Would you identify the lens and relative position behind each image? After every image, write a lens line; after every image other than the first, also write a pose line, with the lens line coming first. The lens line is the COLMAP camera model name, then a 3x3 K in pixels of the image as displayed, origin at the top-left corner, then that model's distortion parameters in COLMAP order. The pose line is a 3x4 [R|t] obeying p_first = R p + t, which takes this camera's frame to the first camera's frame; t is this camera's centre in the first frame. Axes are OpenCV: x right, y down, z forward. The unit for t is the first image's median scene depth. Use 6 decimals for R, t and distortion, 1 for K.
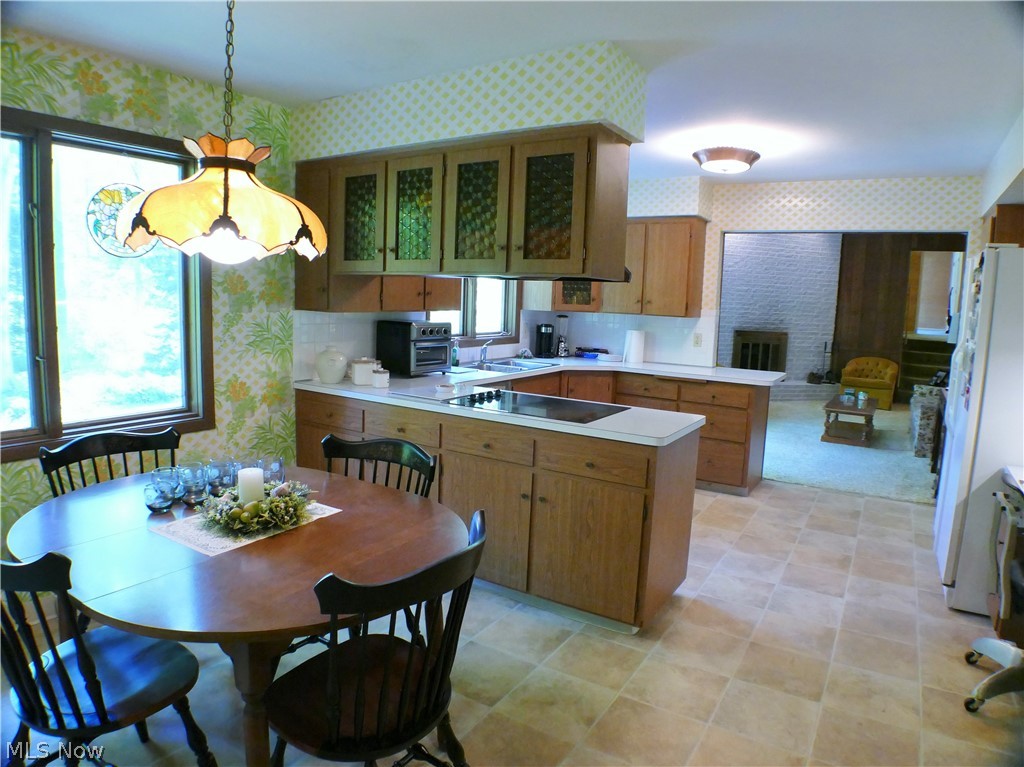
lens RADIAL K [[633.7, 0, 512.0], [0, 633.7, 383.5], [0, 0, 1]] dist [-0.108861, 0.002471]
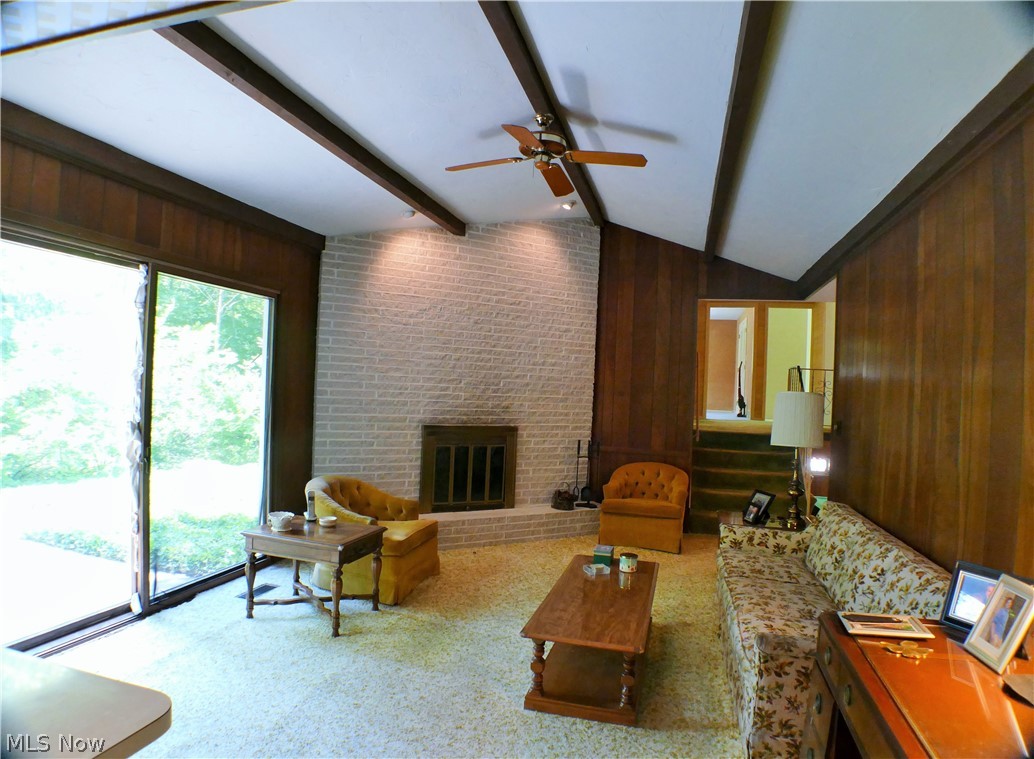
lens RADIAL K [[640.1, 0, 517.0], [0, 640.1, 379.5], [0, 0, 1]] dist [-0.099346, 0.001153]
pose [[0.951712, 0.011587, 0.306773, 0.256980], [0.029645, 0.991149, -0.129404, -0.048089], [-0.305557, 0.132249, 0.942945, 0.408563]]
